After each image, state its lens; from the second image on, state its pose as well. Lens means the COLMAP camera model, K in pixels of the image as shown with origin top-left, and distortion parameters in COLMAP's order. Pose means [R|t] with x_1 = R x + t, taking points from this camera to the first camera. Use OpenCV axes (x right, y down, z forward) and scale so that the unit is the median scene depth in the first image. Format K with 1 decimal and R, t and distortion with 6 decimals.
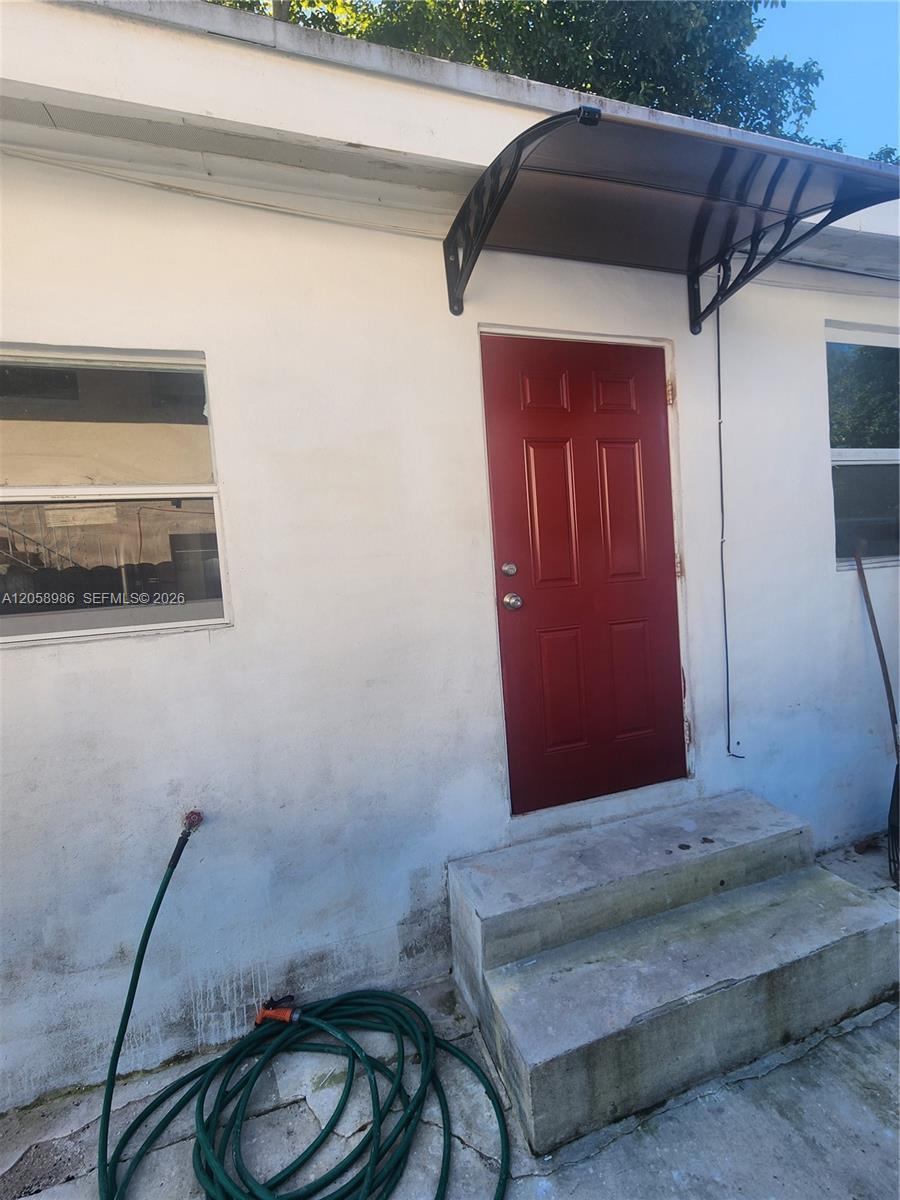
lens RADIAL K [[494.5, 0, 449.1], [0, 494.5, 603.2], [0, 0, 1]] dist [0.000720, -0.000558]
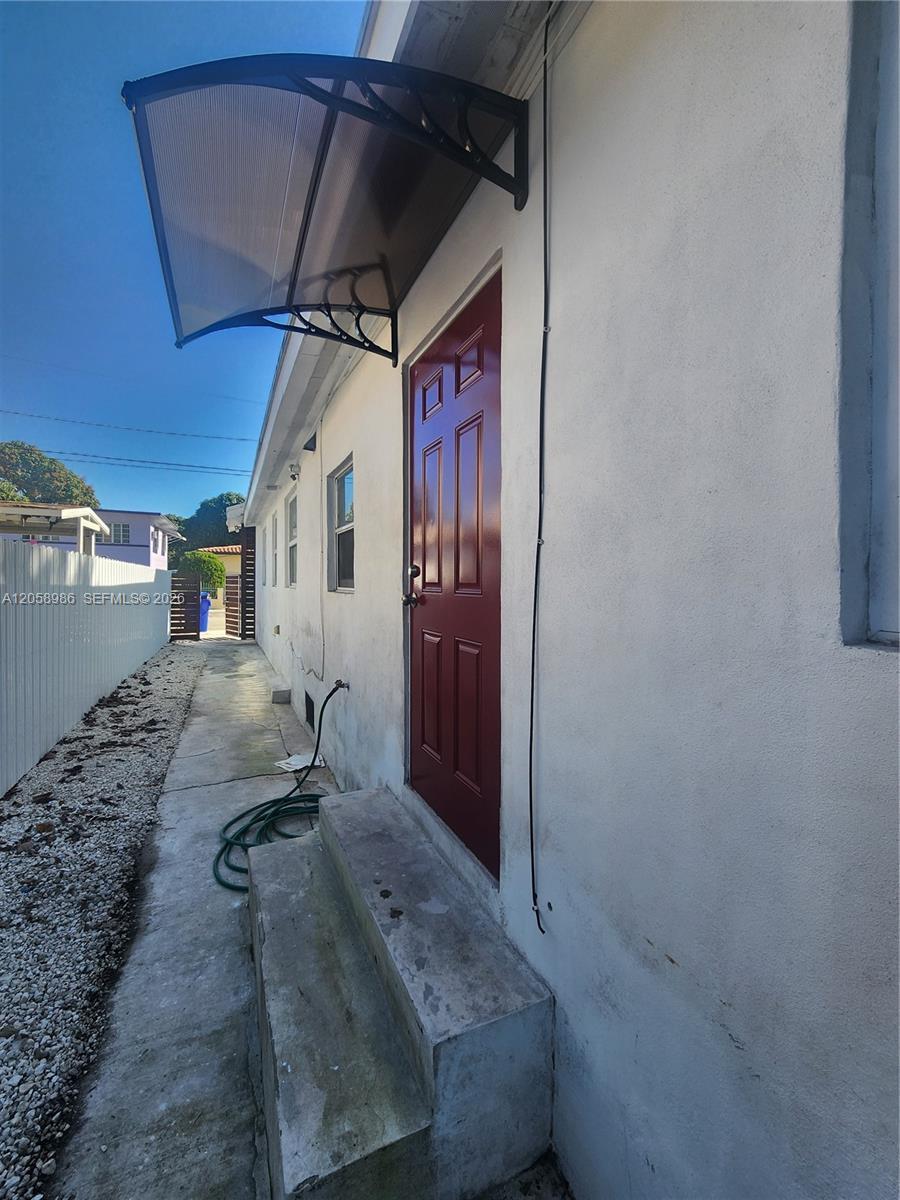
lens RADIAL K [[494.5, 0, 448.3], [0, 494.5, 593.6], [0, 0, 1]] dist [0.000720, -0.000558]
pose [[0.133102, 0.099398, -0.986106, 1.546025], [-0.057064, 0.994076, 0.092499, -0.158858], [0.989458, 0.043960, 0.137985, 1.132711]]
